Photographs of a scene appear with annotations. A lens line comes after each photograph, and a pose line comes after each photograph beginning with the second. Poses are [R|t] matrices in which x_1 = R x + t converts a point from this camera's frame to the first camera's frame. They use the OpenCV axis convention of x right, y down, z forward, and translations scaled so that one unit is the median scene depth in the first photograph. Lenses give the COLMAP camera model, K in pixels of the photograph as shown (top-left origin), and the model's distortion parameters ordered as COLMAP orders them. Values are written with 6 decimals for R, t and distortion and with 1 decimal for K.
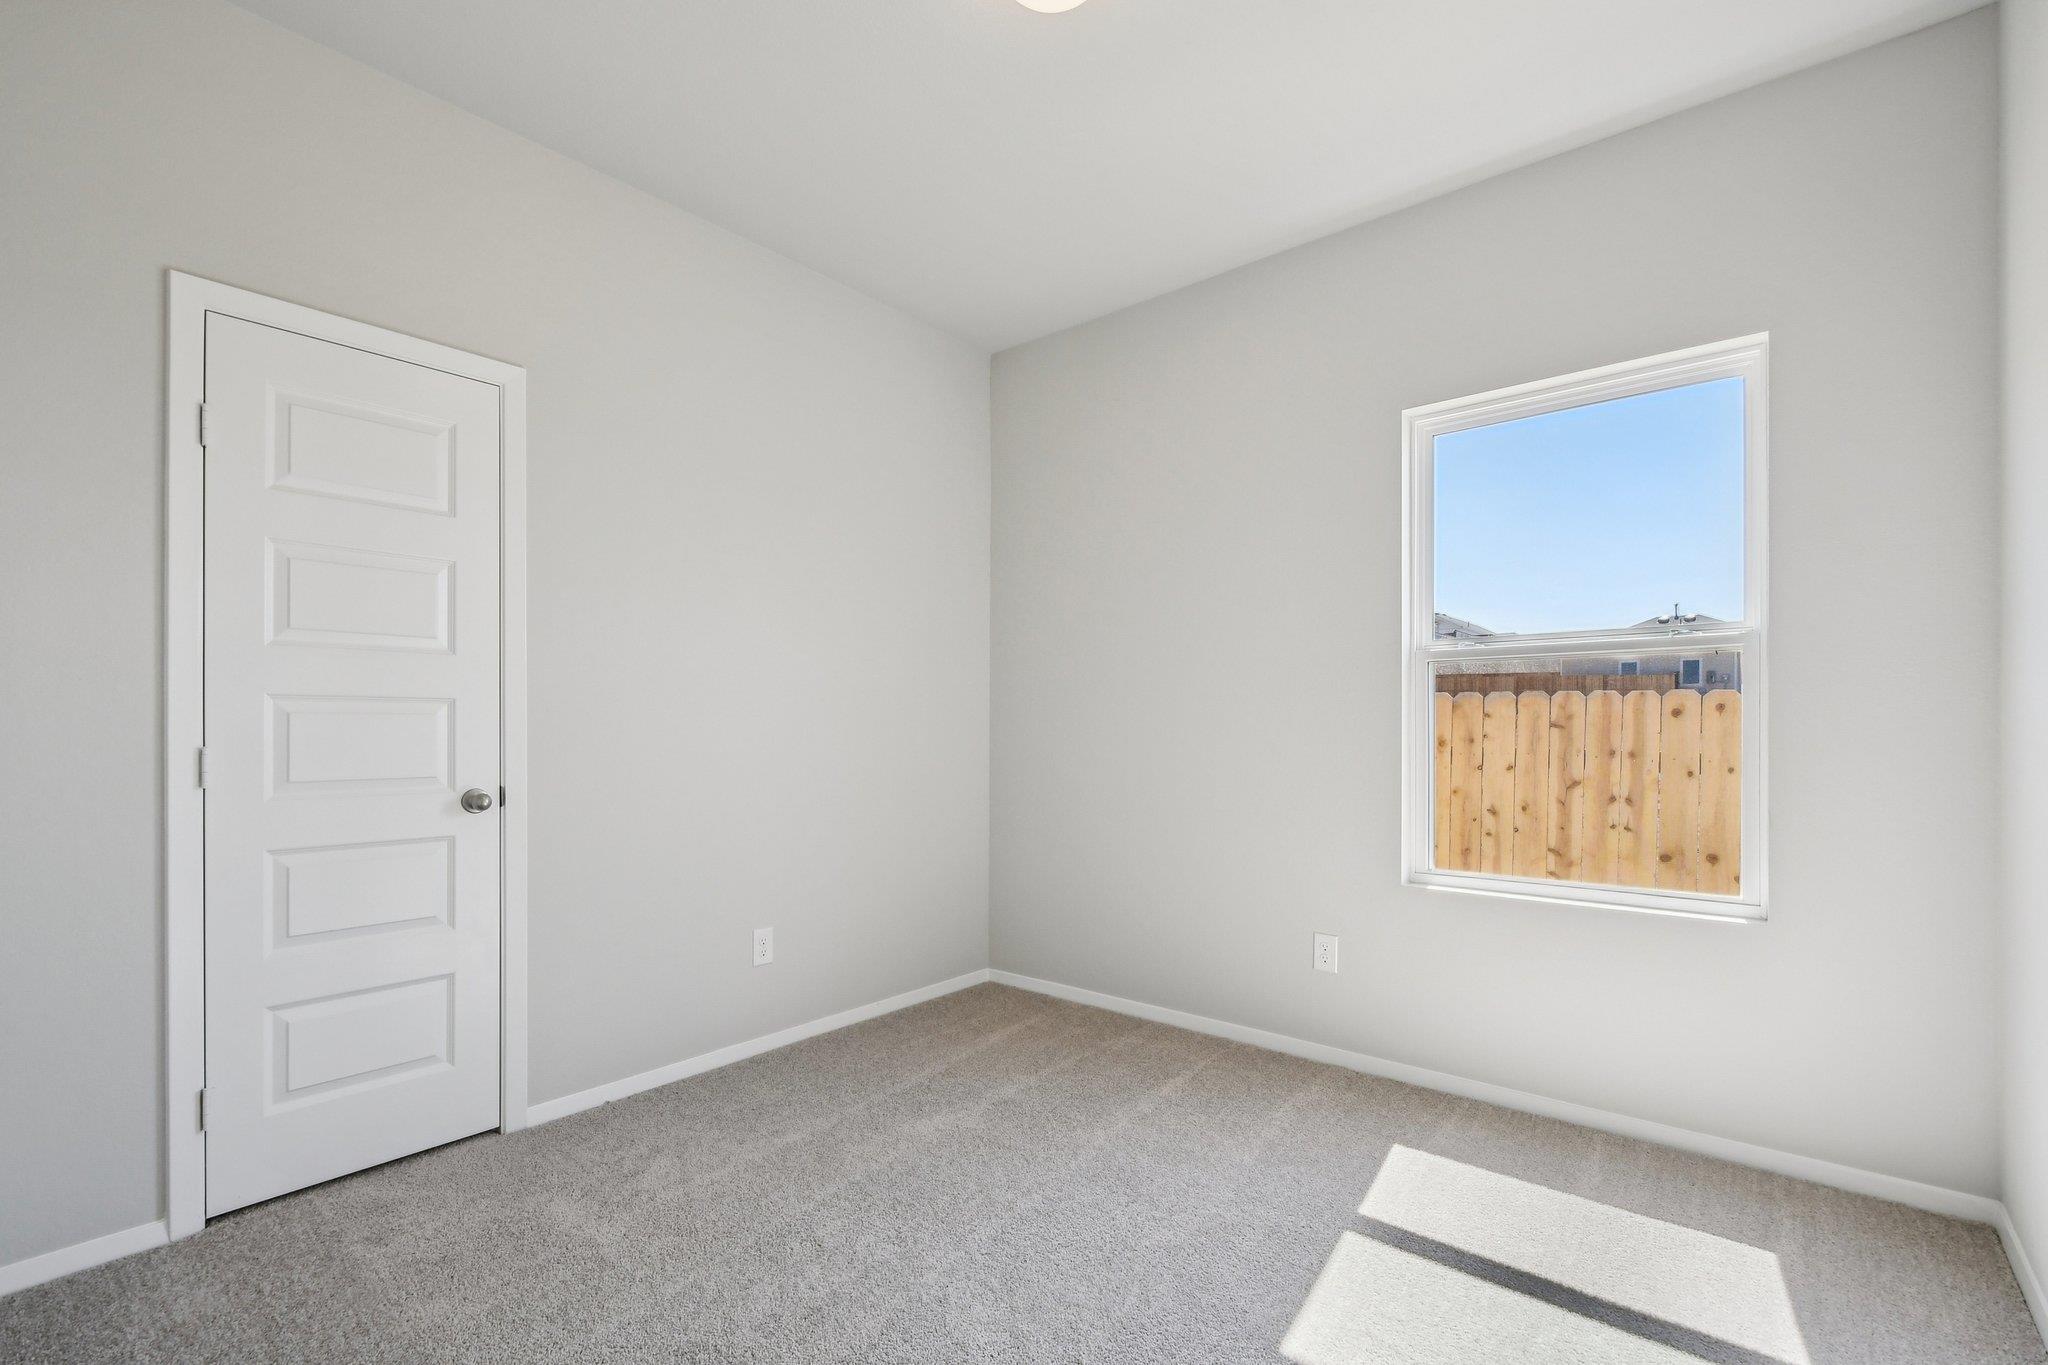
lens RADIAL K [[906.3, 0, 1024.1], [0, 906.3, 727.2], [0, 0, 1]] dist [-0.001533, 0.000648]
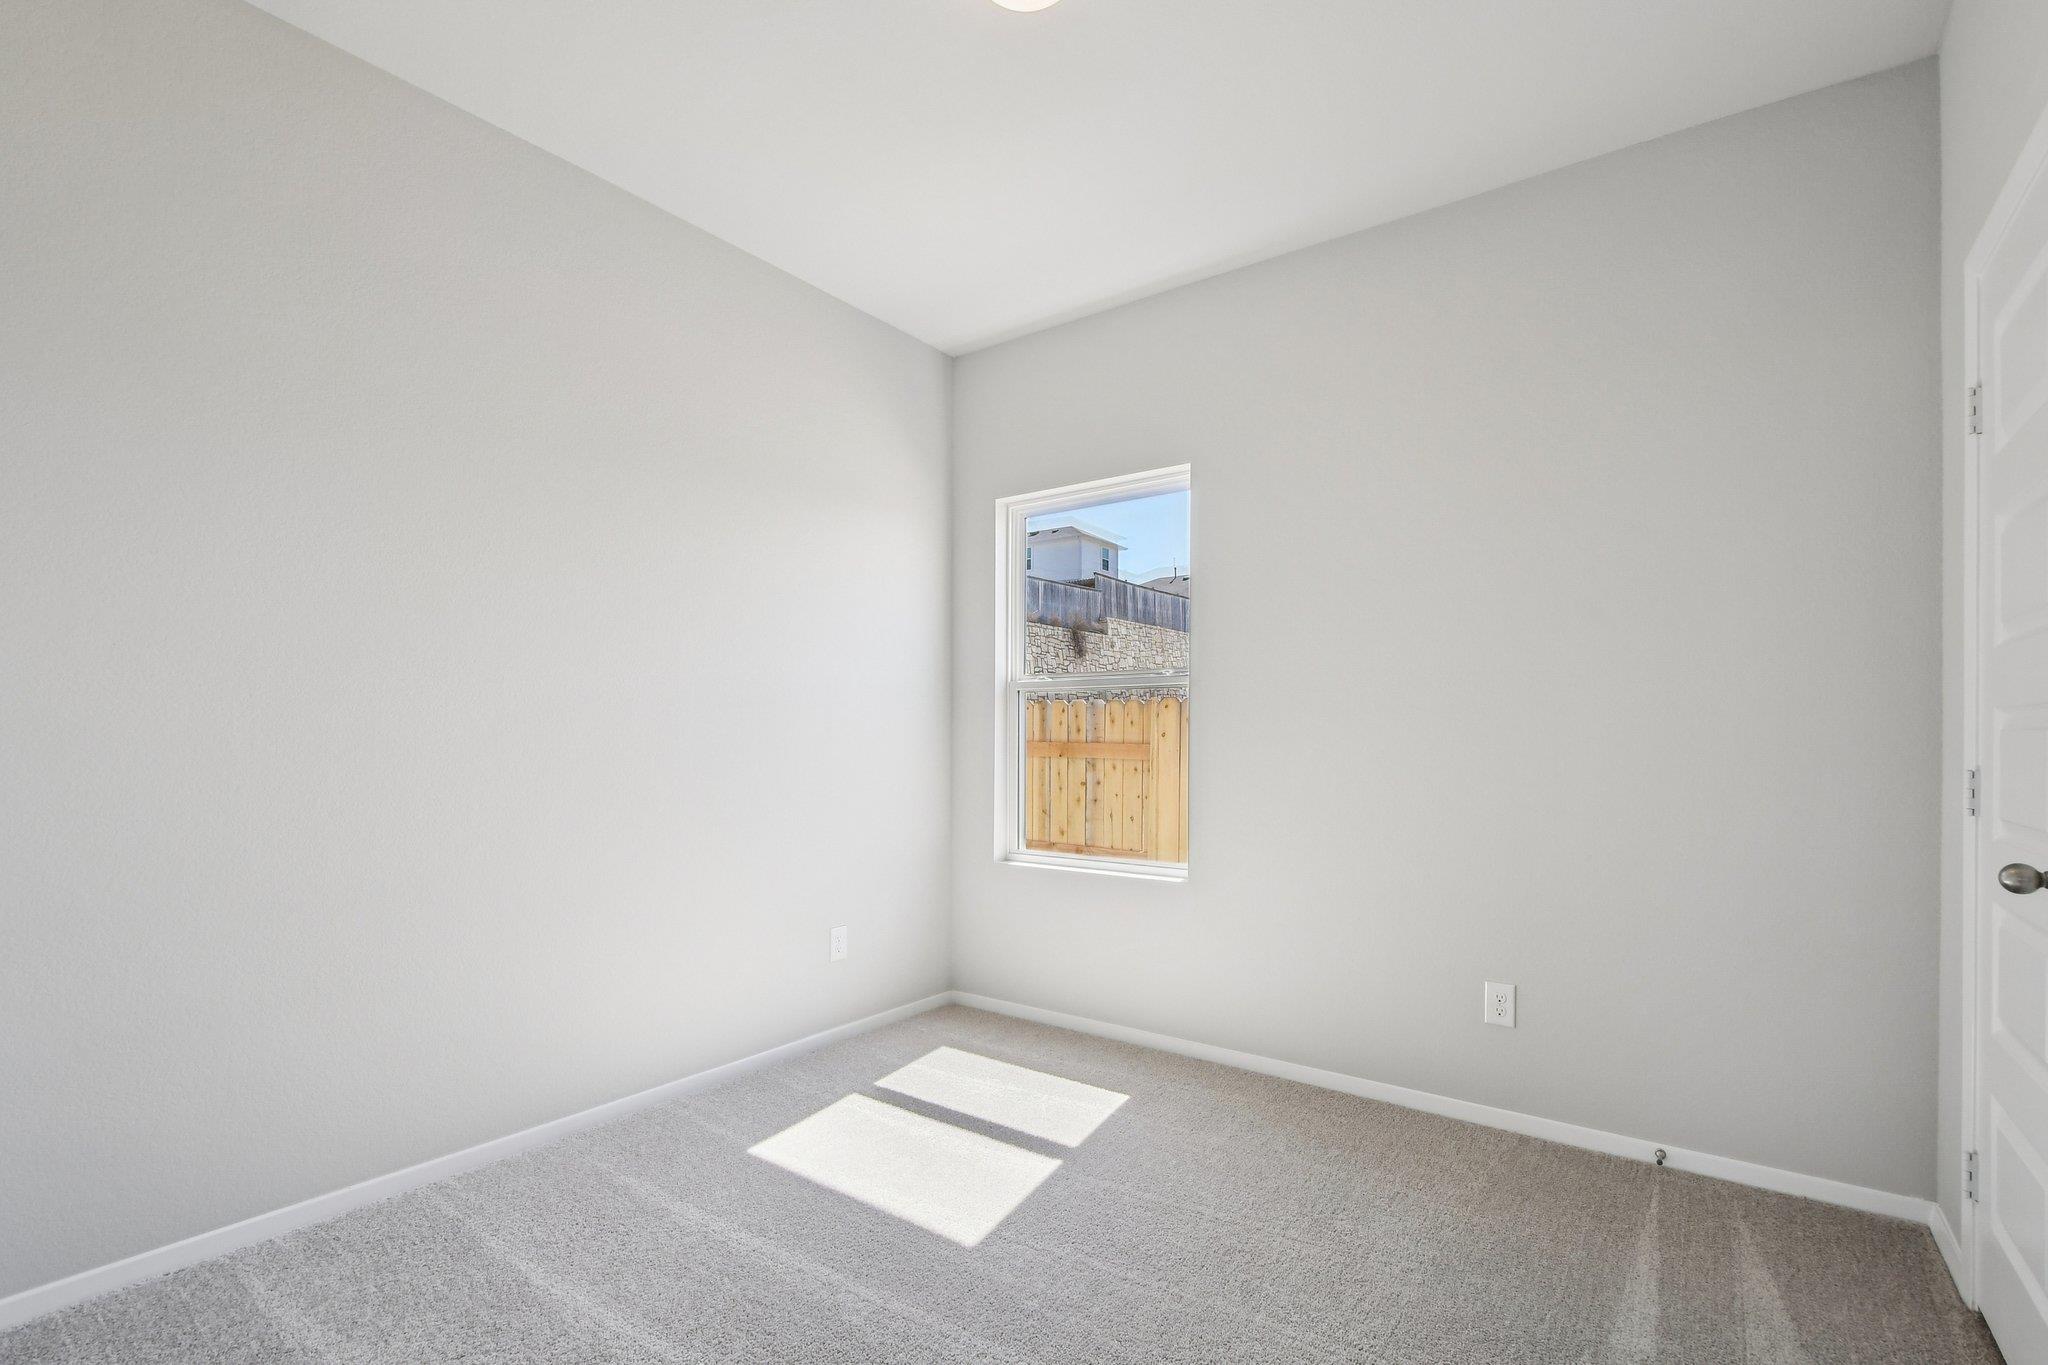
lens RADIAL K [[935.9, 0, 1058.5], [0, 935.9, 739.0], [0, 0, 1]] dist [-0.000847, -0.000043]
pose [[0.998083, 0.005665, 0.061630, 0.092710], [-0.005513, 0.999981, -0.002632, 0.000167], [-0.061644, 0.002287, 0.998096, -0.078065]]
